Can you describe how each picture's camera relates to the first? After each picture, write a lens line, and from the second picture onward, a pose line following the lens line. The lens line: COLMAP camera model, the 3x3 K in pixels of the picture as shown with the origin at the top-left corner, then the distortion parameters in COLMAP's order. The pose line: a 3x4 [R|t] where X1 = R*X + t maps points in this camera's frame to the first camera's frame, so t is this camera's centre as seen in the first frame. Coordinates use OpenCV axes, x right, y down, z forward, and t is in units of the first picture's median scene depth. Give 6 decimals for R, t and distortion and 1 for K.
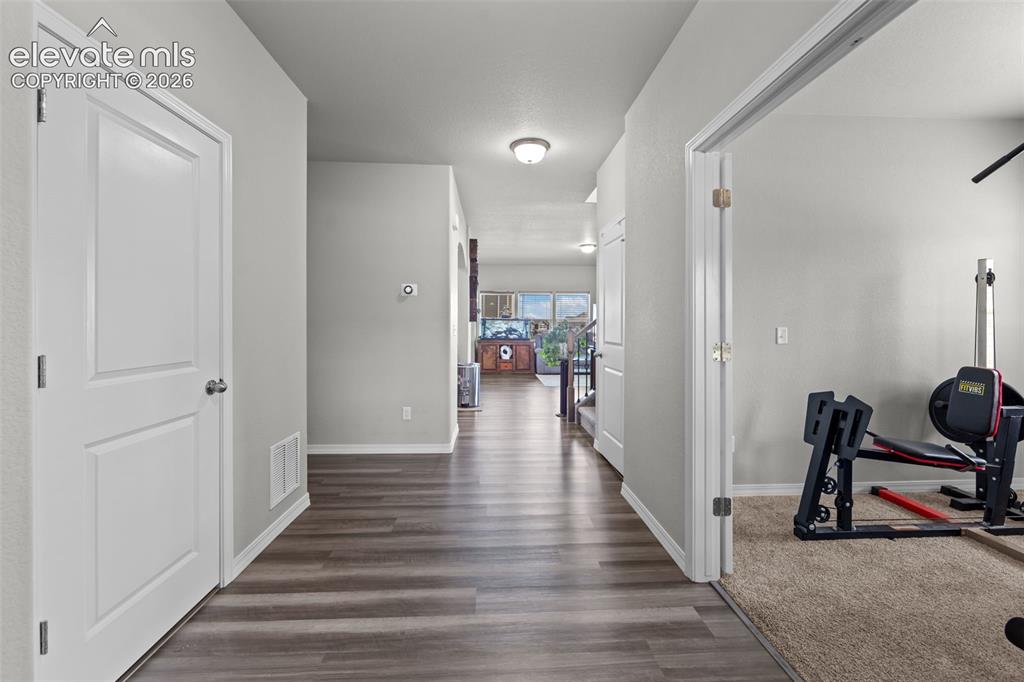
lens RADIAL K [[410.6, 0, 514.0], [0, 410.6, 324.6], [0, 0, 1]] dist [-0.003193, -0.000097]
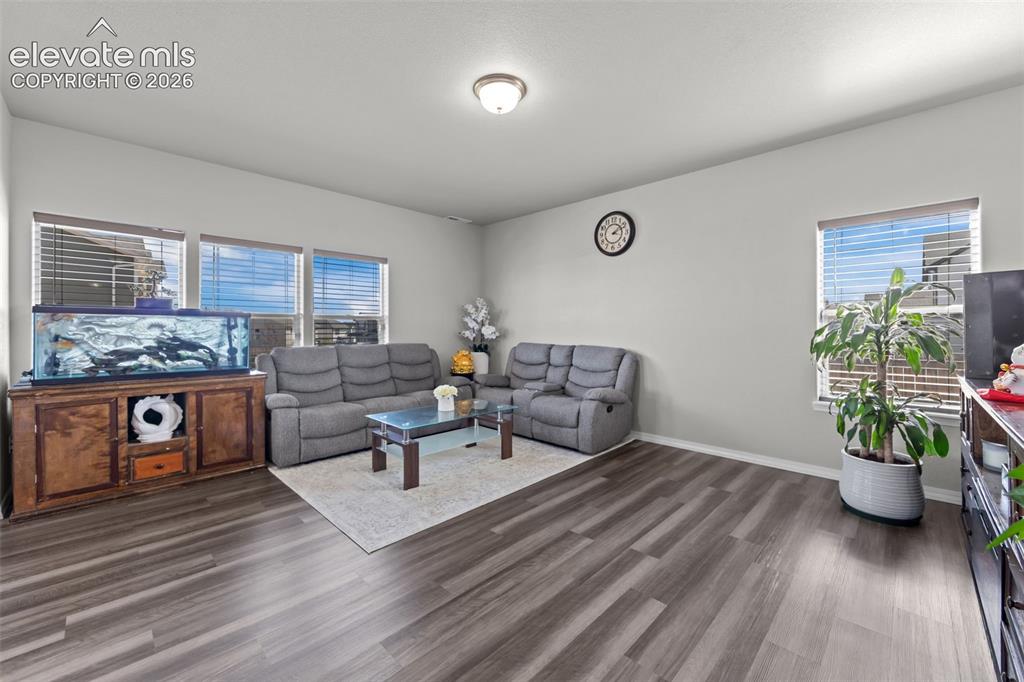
lens RADIAL K [[410.6, 0, 514.0], [0, 410.6, 324.6], [0, 0, 1]] dist [-0.003193, -0.000097]
pose [[0.734124, -0.000422, 0.679015, -0.031392], [0.004410, 0.999982, -0.004147, -0.000002], [-0.679001, 0.006039, 0.734112, 0.592921]]
